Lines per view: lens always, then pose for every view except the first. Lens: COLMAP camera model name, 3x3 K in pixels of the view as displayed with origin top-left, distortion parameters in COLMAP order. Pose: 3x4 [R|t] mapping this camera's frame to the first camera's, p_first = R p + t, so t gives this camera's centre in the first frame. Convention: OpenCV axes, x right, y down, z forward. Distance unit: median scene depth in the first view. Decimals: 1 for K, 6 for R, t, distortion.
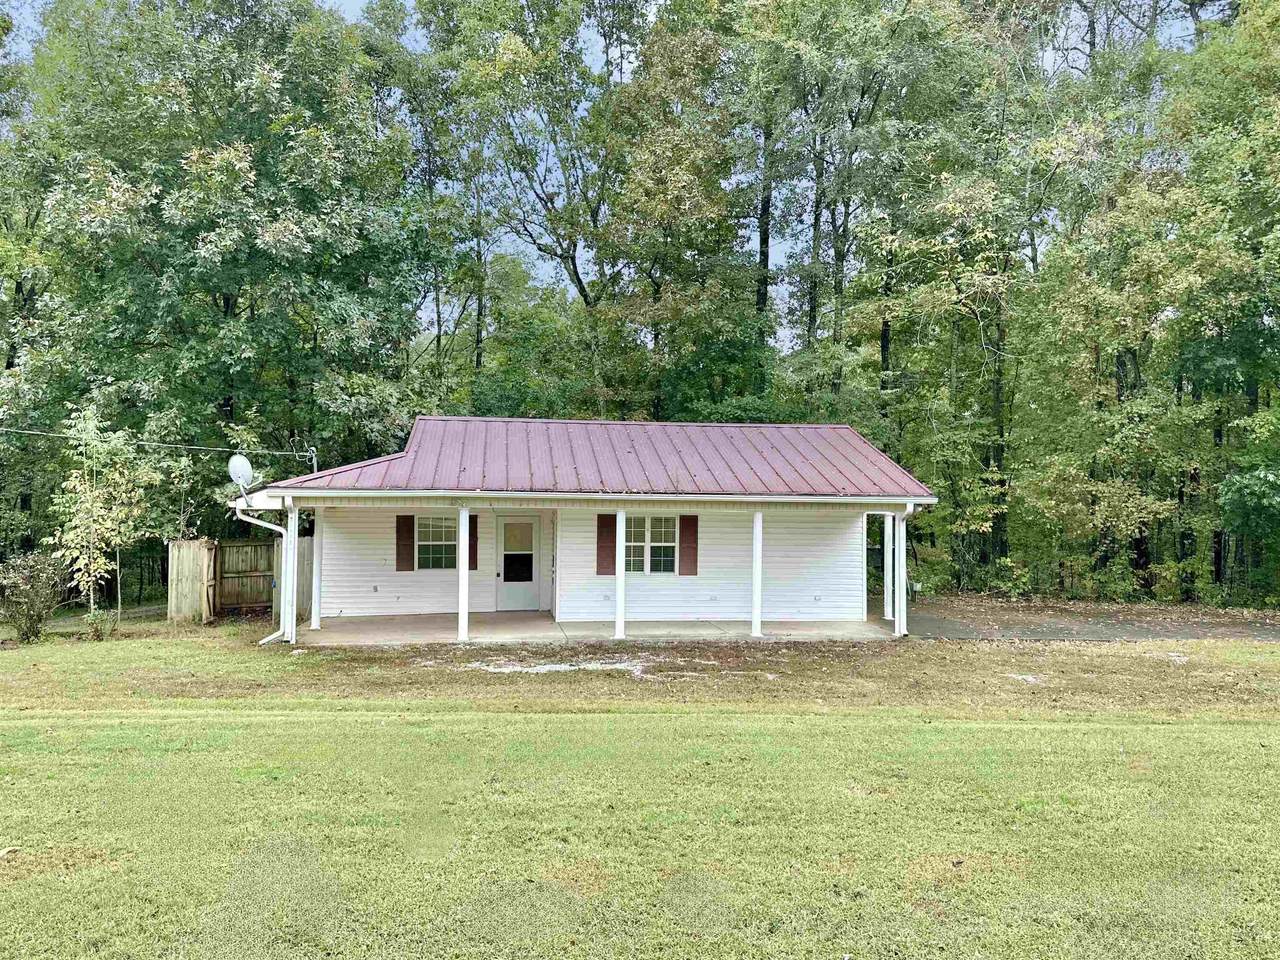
lens RADIAL K [[1060.5, 0, 640.0], [0, 1060.5, 480.0], [0, 0, 1]] dist [0.039126, -0.002124]
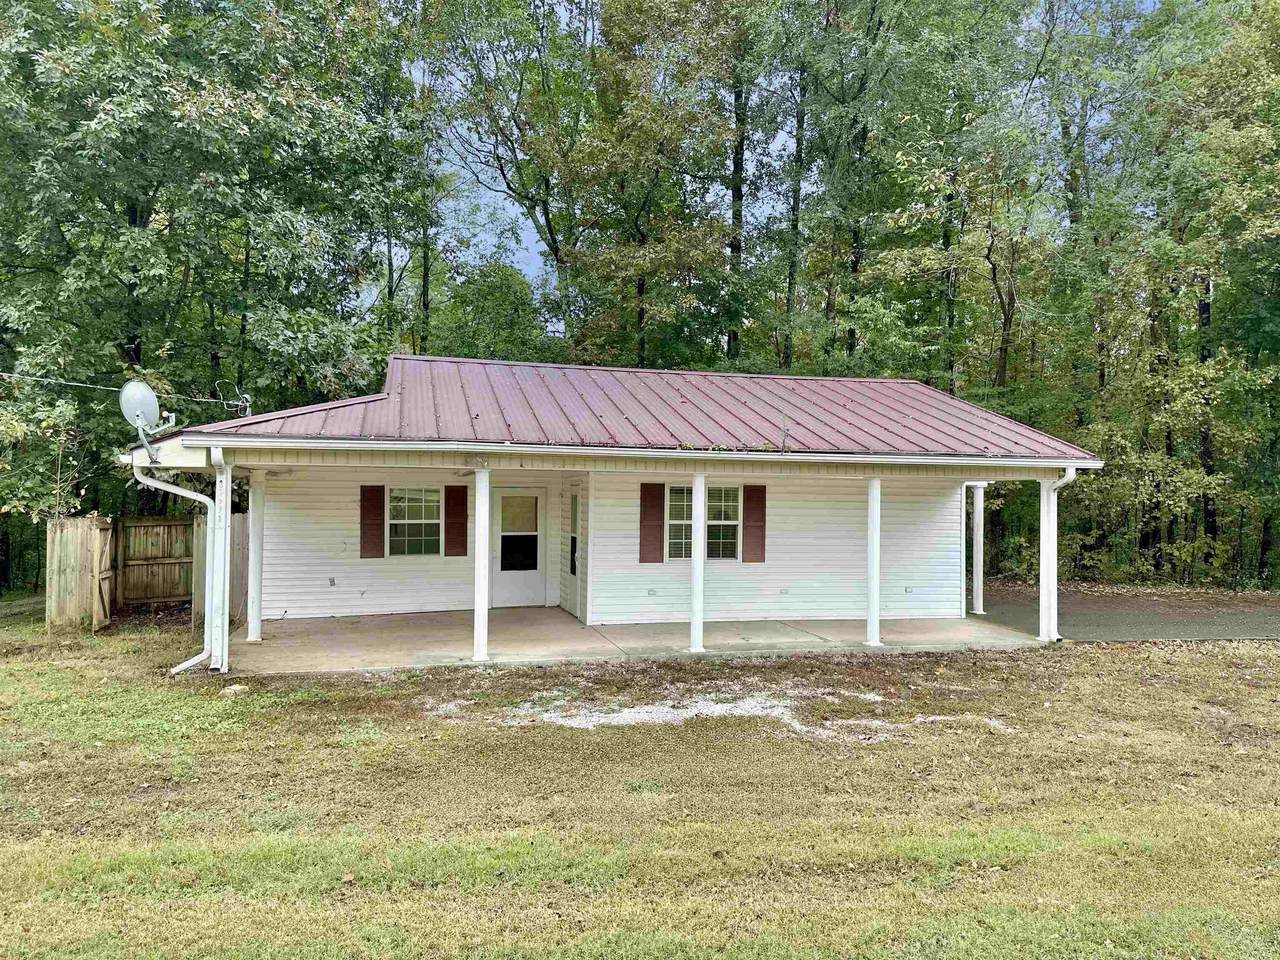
lens RADIAL K [[907.9, 0, 640.0], [0, 907.9, 480.0], [0, 0, 1]] dist [-0.003071, 0.002057]
pose [[0.992001, 0.004417, 0.126150, -0.118824], [-0.005750, 0.999931, 0.010204, 0.022916], [-0.126096, -0.010848, 0.991959, 0.344895]]
